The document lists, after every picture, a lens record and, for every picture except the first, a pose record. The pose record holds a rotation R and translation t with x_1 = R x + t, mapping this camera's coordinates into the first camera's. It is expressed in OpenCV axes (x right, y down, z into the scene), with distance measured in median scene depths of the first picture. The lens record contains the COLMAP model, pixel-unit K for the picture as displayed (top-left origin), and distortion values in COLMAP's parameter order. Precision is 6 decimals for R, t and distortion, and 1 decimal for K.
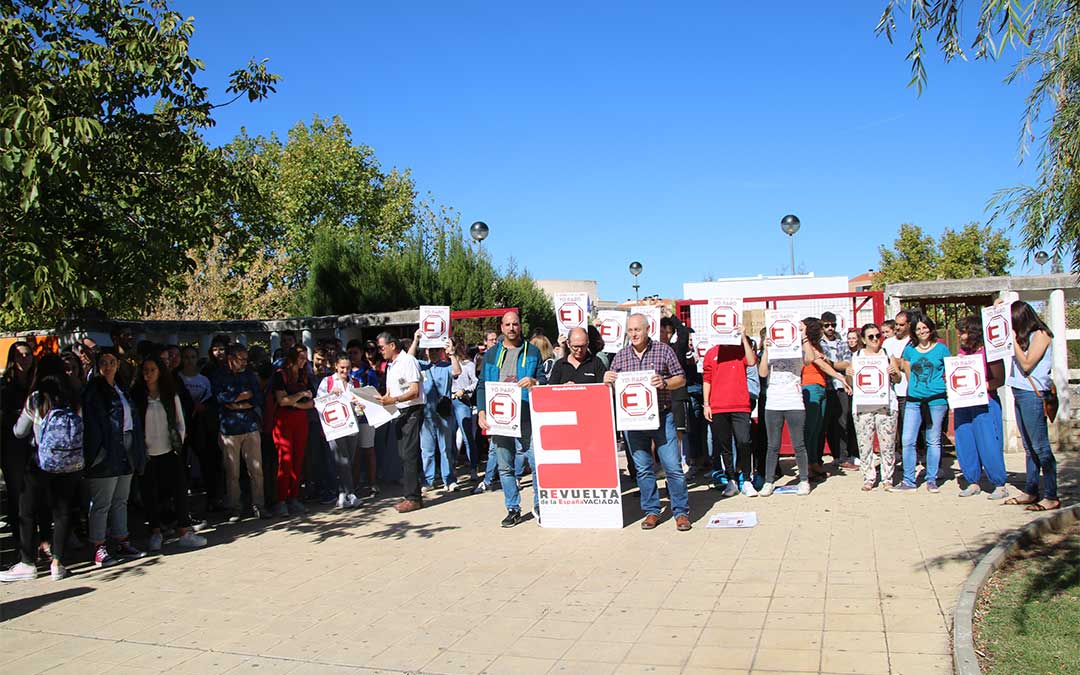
lens RADIAL K [[914.5, 0, 540.0], [0, 914.5, 337.5], [0, 0, 1]] dist [-0.099481, 0.012581]
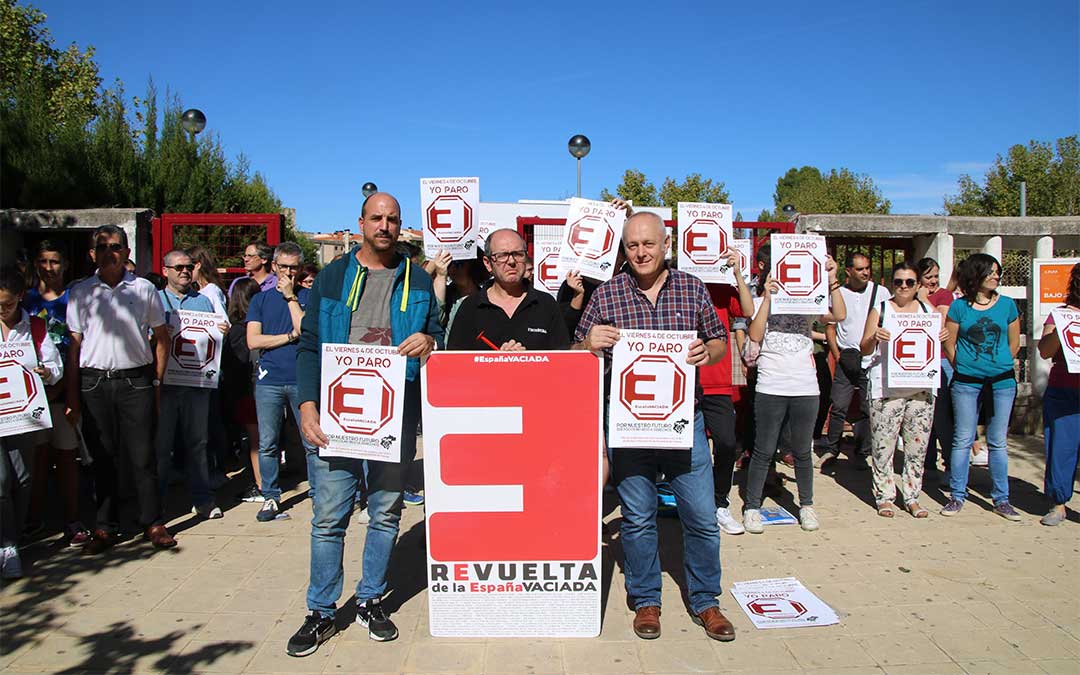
lens RADIAL K [[914.5, 0, 540.0], [0, 914.5, 337.5], [0, 0, 1]] dist [-0.099481, 0.012581]
pose [[0.942536, 0.025336, 0.333141, -0.109439], [-0.047966, 0.997053, 0.059879, 0.014571], [-0.330642, -0.072418, 0.940974, 0.531777]]
